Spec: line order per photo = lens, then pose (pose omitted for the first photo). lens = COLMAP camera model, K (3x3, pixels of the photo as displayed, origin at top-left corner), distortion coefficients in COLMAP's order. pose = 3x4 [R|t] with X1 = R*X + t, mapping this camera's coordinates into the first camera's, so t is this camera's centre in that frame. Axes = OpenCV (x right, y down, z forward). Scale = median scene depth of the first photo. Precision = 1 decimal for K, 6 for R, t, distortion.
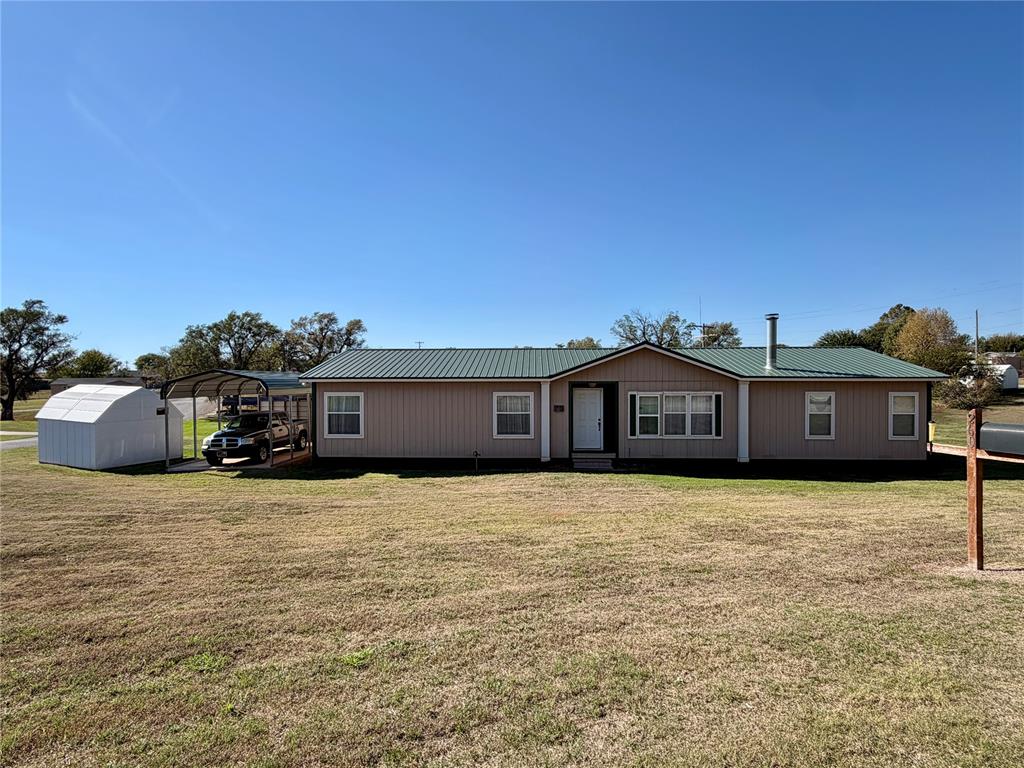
lens RADIAL K [[494.2, 0, 516.5], [0, 494.2, 384.1], [0, 0, 1]] dist [0.001525, -0.000646]
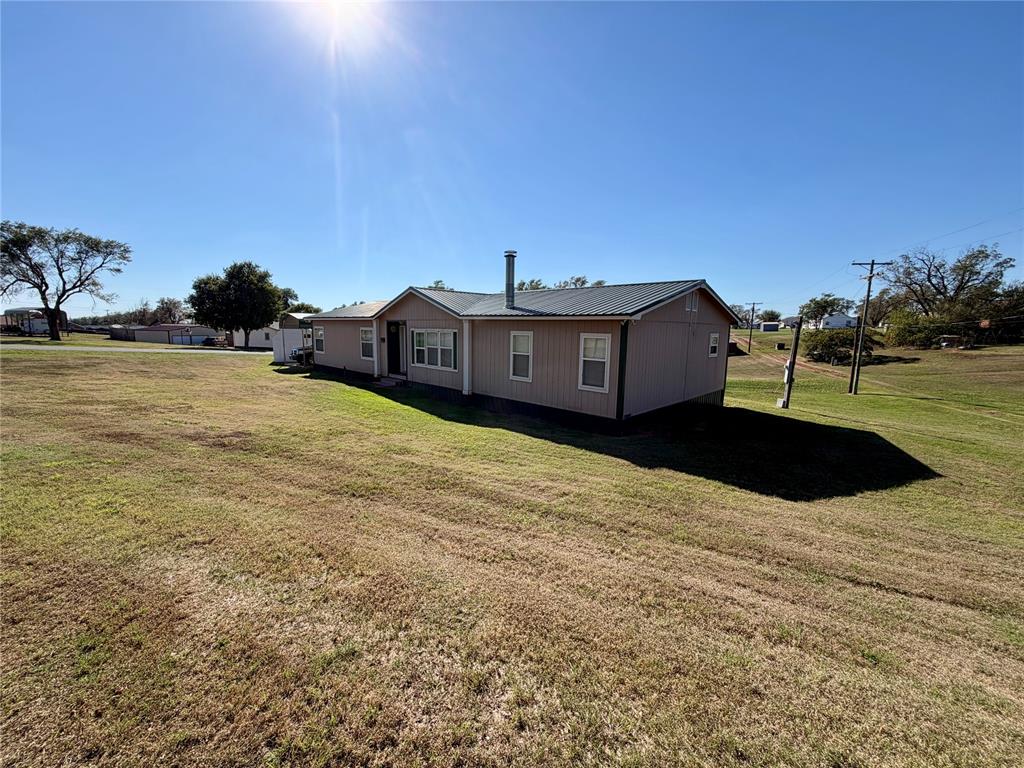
lens RADIAL K [[407.0, 0, 510.7], [0, 407.0, 384.1], [0, 0, 1]] dist [-0.000495, 0.000219]
pose [[0.744174, 0.106644, -0.659418, 1.114018], [-0.029124, 0.991415, 0.127468, 0.016660], [0.667350, -0.075654, 0.740891, 0.390944]]
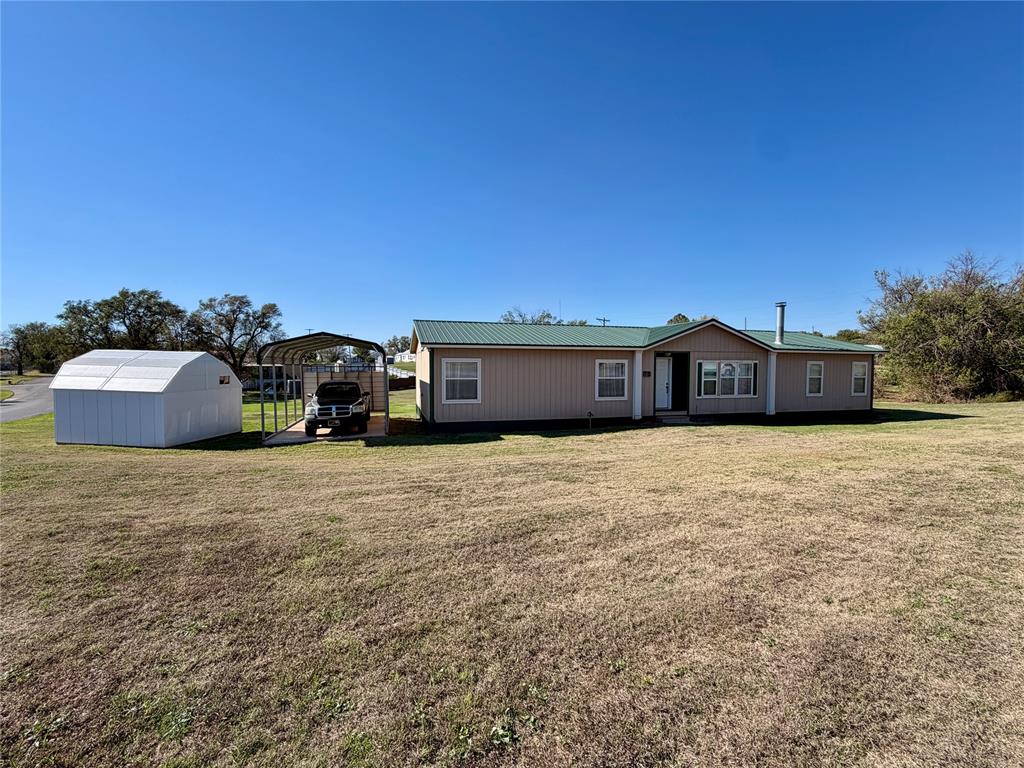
lens RADIAL K [[407.0, 0, 510.7], [0, 407.0, 384.1], [0, 0, 1]] dist [-0.000495, 0.000219]
pose [[0.956312, -0.007961, 0.292241, -0.506364], [-0.002297, 0.999394, 0.034742, 0.040764], [-0.292340, -0.033896, 0.955713, 0.173325]]
